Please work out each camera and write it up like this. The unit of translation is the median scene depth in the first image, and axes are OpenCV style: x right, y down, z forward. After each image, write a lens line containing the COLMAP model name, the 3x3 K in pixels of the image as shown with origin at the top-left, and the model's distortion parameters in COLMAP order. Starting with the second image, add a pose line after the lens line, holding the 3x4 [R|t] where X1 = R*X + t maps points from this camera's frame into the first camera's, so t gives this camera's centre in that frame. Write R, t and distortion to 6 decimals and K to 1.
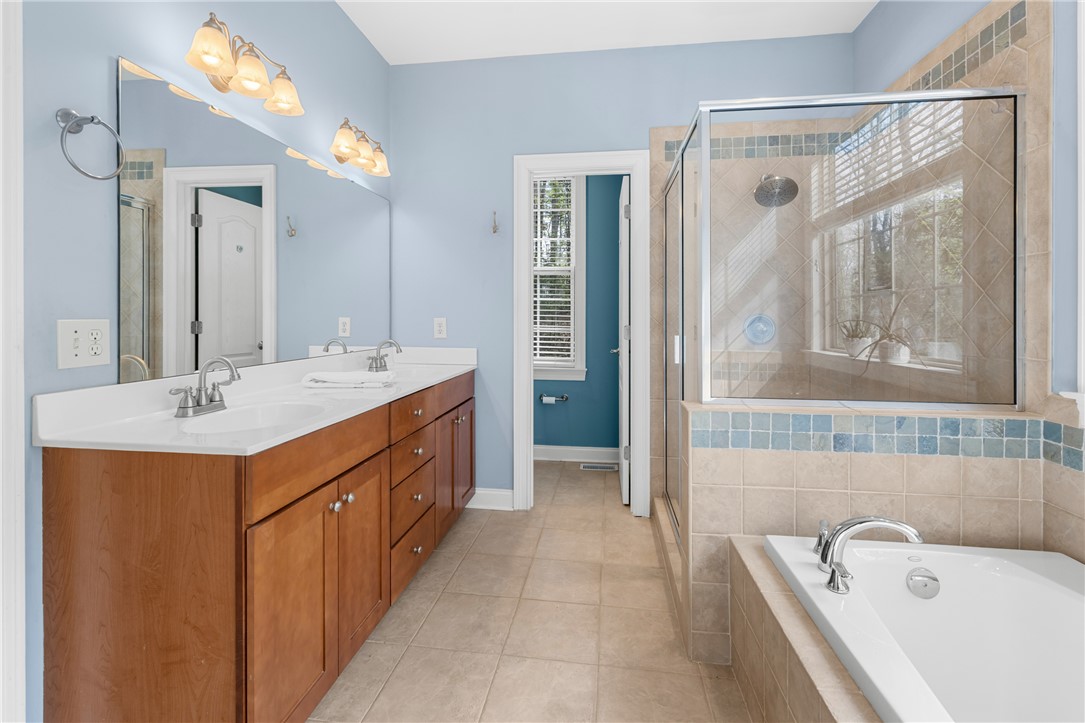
lens RADIAL K [[477.0, 0, 542.8], [0, 477.0, 319.5], [0, 0, 1]] dist [0.000294, -0.000072]
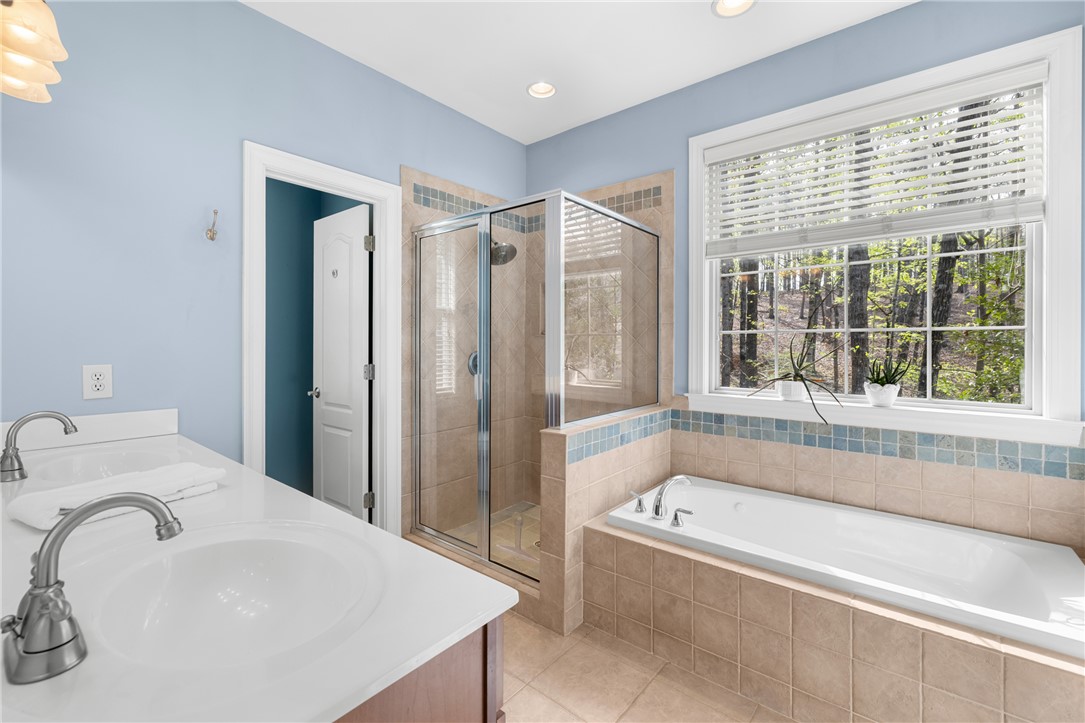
lens RADIAL K [[463.4, 0, 542.1], [0, 463.4, 345.6], [0, 0, 1]] dist [-0.000193, -0.000014]
pose [[0.531090, -0.006218, 0.847292, -0.766435], [0.001633, 0.999979, 0.006315, -0.055023], [-0.847314, -0.001970, 0.531089, 0.416652]]
